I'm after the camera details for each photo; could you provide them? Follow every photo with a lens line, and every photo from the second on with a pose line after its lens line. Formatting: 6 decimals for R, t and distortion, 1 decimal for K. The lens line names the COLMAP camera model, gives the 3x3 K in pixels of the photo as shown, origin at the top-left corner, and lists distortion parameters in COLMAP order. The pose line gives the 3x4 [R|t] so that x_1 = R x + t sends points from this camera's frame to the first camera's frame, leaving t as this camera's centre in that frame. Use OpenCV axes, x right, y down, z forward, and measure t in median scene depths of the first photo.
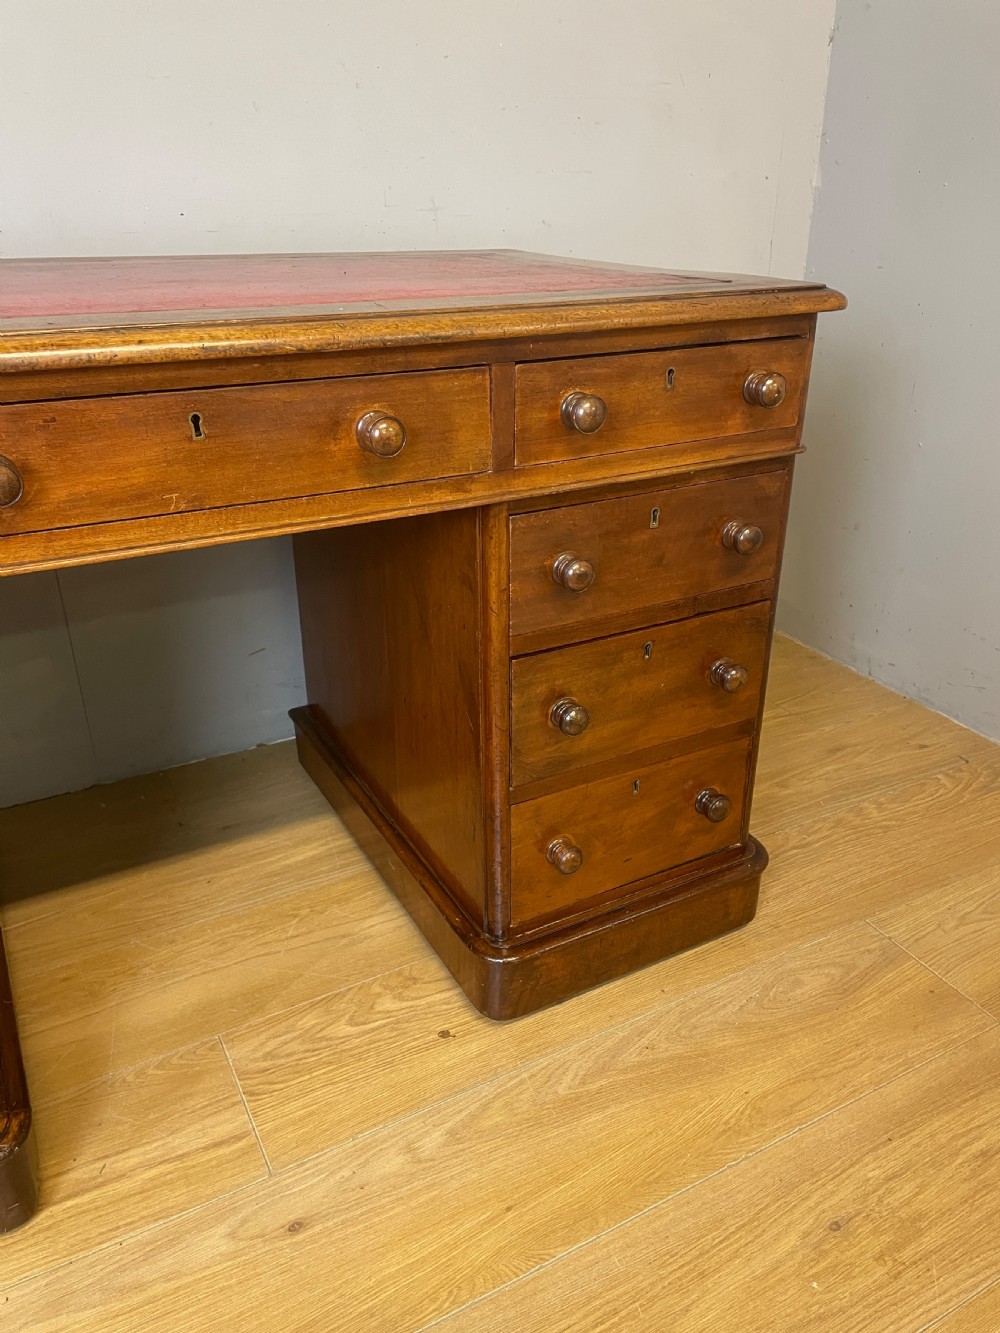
lens RADIAL K [[1013.0, 0, 504.6], [0, 1013.0, 664.1], [0, 0, 1]] dist [0.093725, -0.121103]
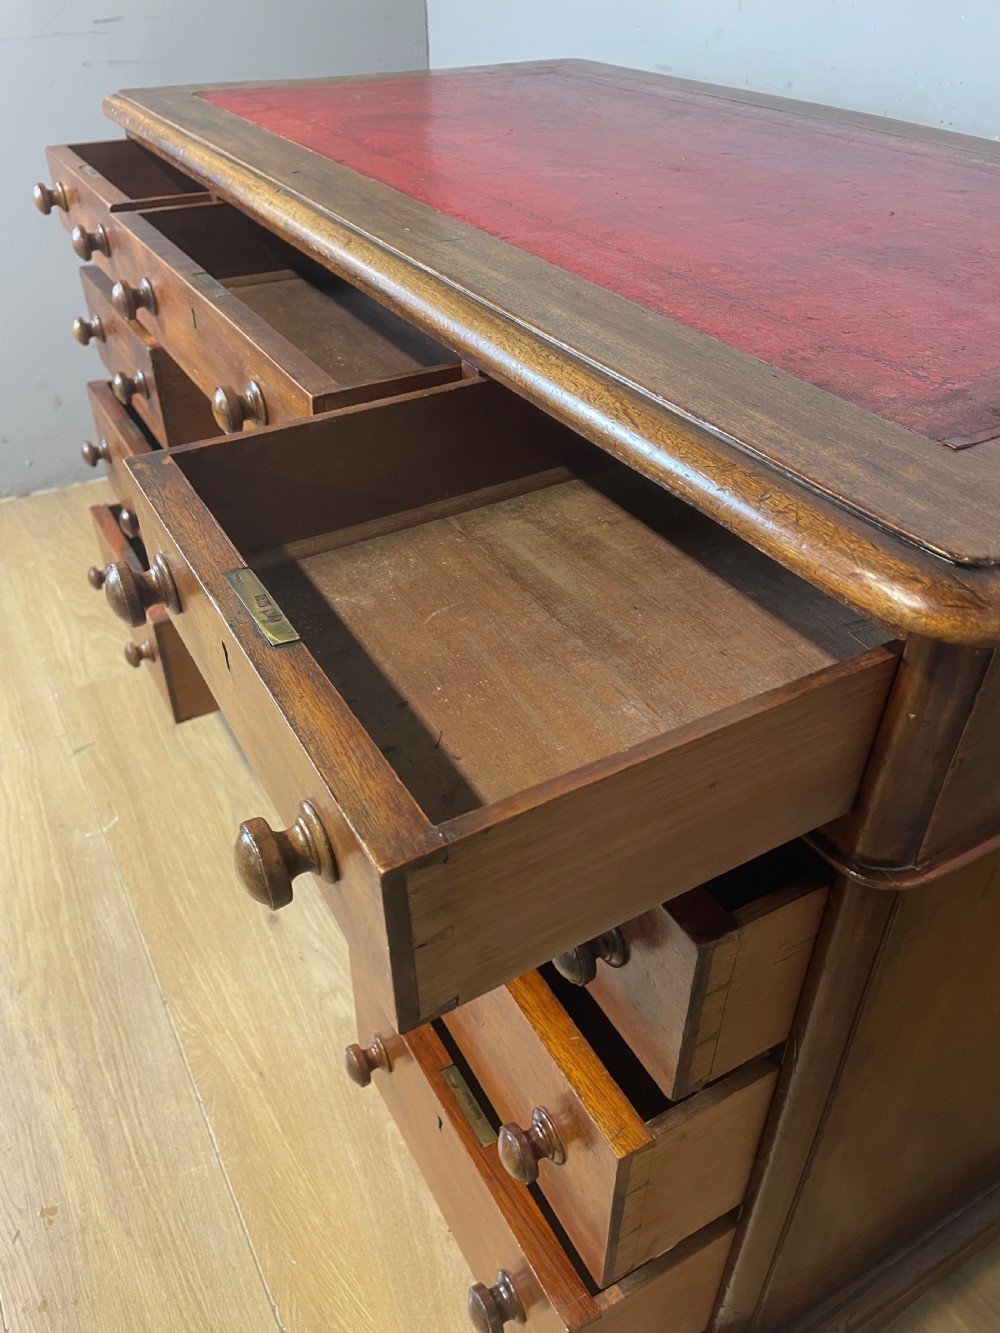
lens RADIAL K [[1013.0, 0, 488.9], [0, 1013.0, 660.9], [0, 0, 1]] dist [0.093725, -0.121103]
pose [[0.015343, 0.591337, -0.806278, 0.584211], [-0.431703, 0.731260, 0.528102, -0.435986], [0.901886, 0.339970, 0.266501, 0.730078]]
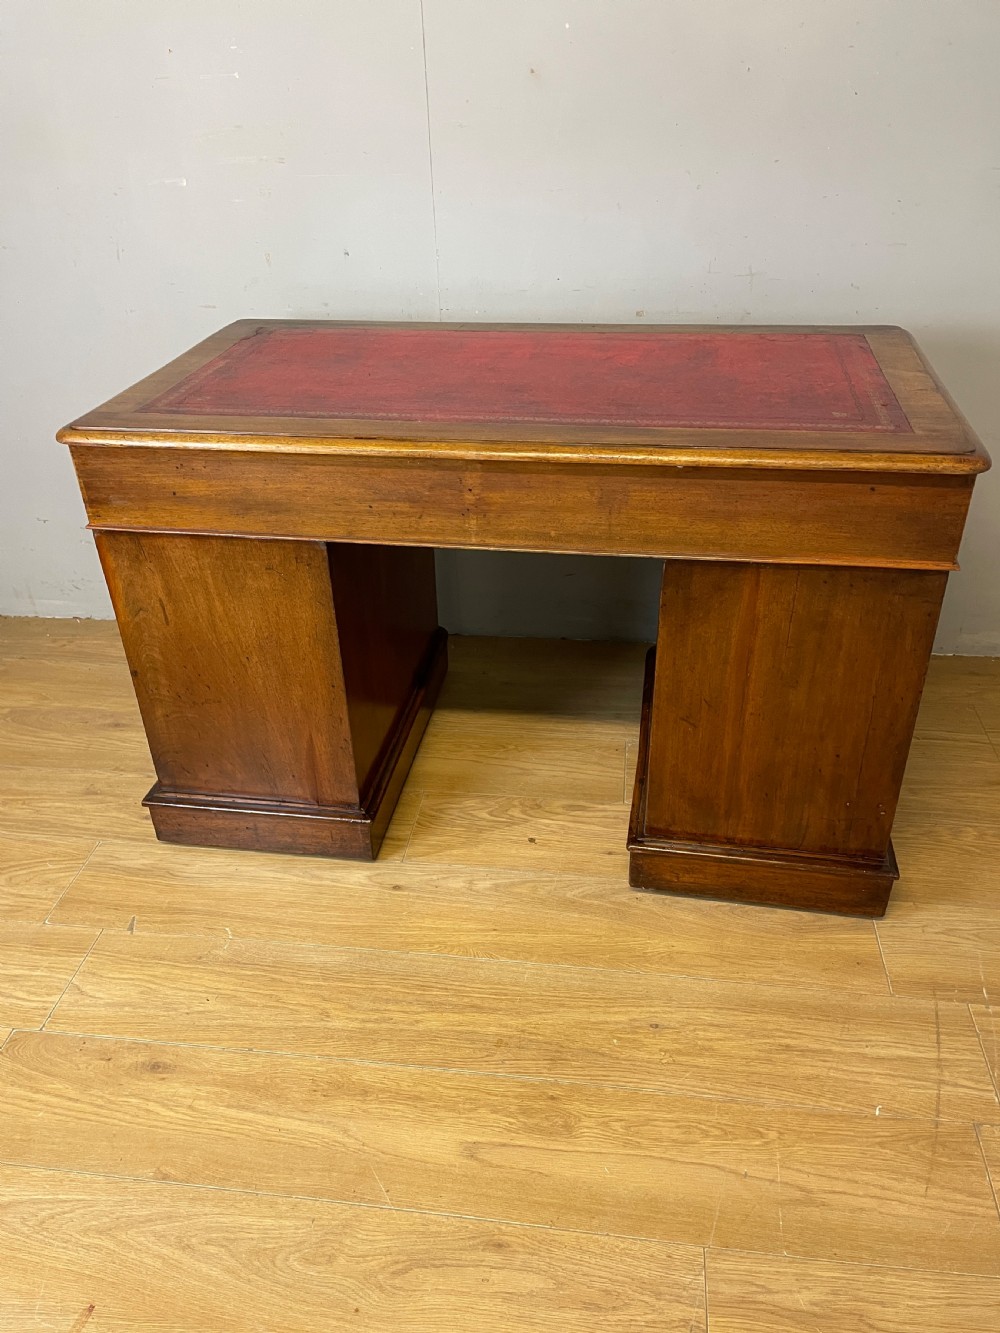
lens RADIAL K [[1014.3, 0, 491.4], [0, 1014.3, 664.3], [0, 0, 1]] dist [0.094661, -0.122991]
pose [[0.804402, 0.287822, -0.519708, 0.718610], [-0.227022, 0.957335, 0.178801, -0.195642], [0.548998, -0.025843, 0.835424, -0.406642]]
